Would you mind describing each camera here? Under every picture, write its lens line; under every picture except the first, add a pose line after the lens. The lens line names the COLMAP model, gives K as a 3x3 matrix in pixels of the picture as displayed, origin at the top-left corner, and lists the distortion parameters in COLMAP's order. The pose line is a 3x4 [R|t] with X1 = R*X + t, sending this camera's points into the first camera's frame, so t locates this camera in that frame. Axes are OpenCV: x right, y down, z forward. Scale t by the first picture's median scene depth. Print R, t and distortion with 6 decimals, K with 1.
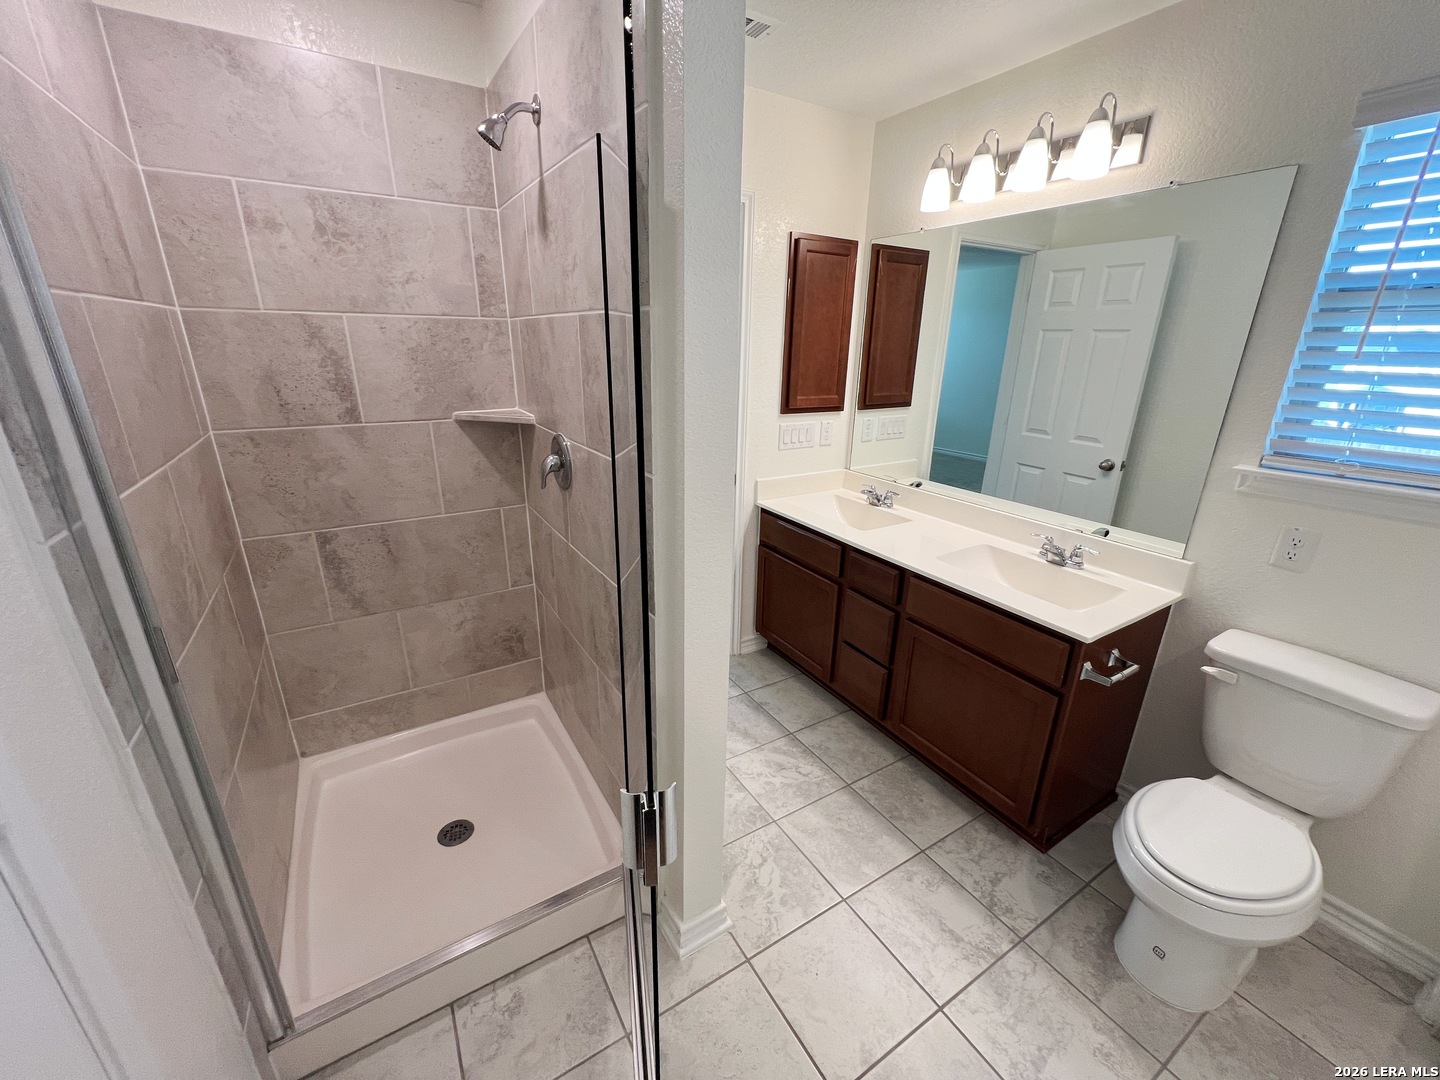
lens RADIAL K [[577.2, 0, 720.0], [0, 577.2, 540.0], [0, 0, 1]] dist [-0.001684, 0.000227]
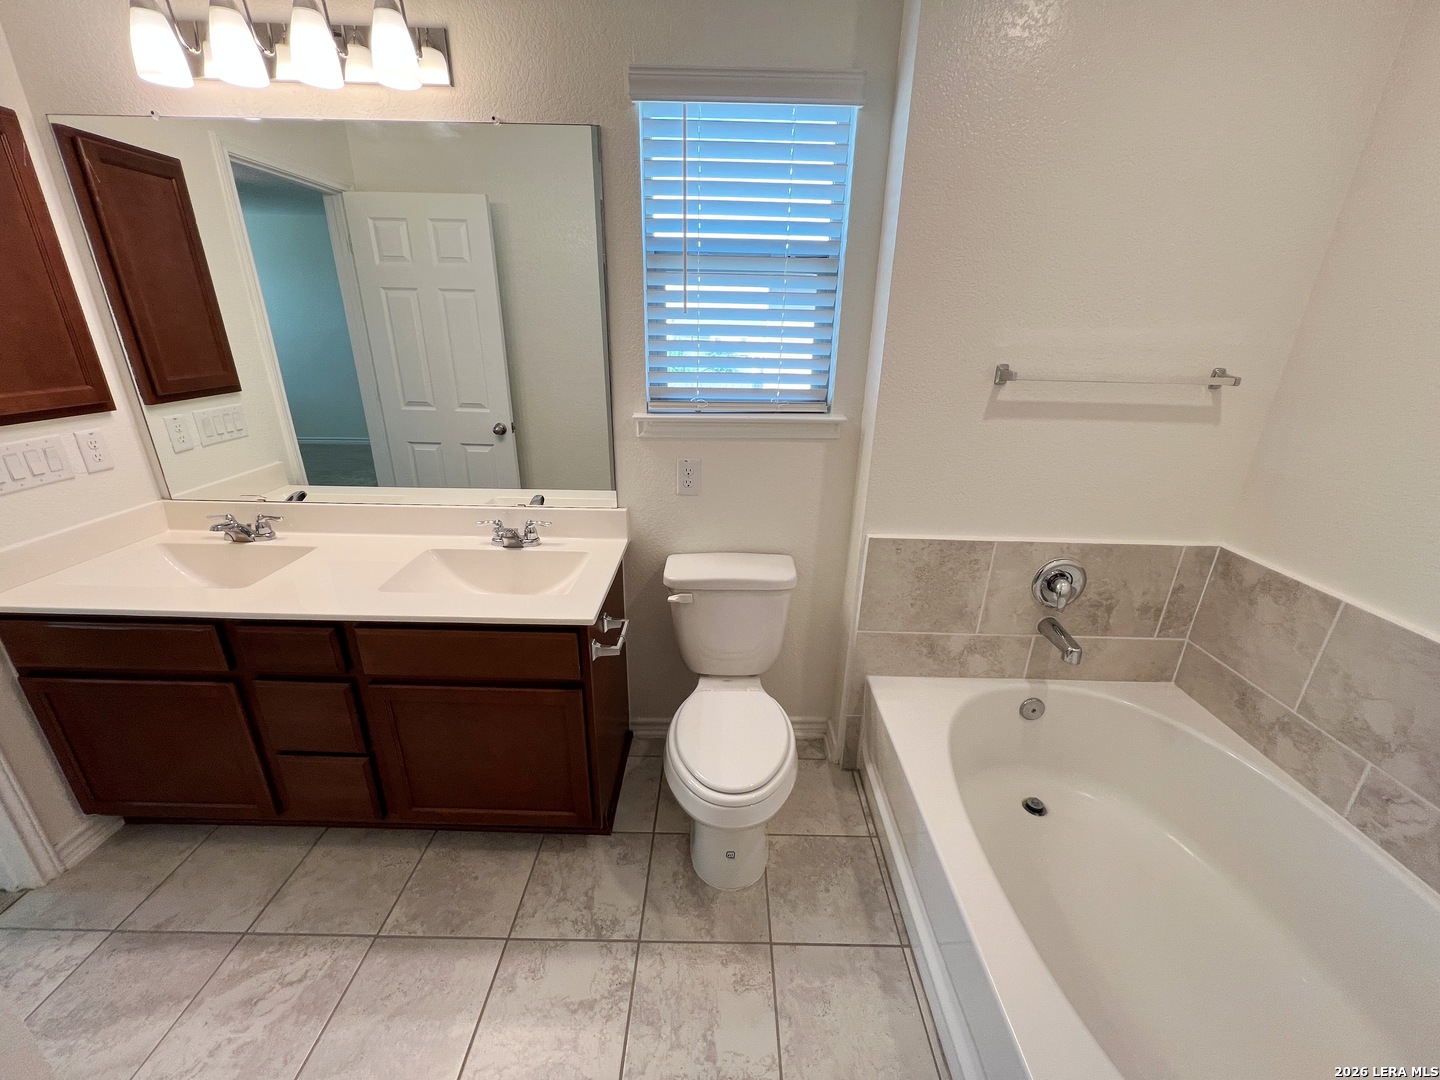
lens RADIAL K [[576.3, 0, 719.4], [0, 576.3, 539.5], [0, 0, 1]] dist [-0.001079, -0.000182]
pose [[0.527487, -0.306464, 0.792362, 0.036177], [0.267539, 0.945138, 0.187449, -0.051180], [-0.806338, 0.113111, 0.580539, 0.202263]]
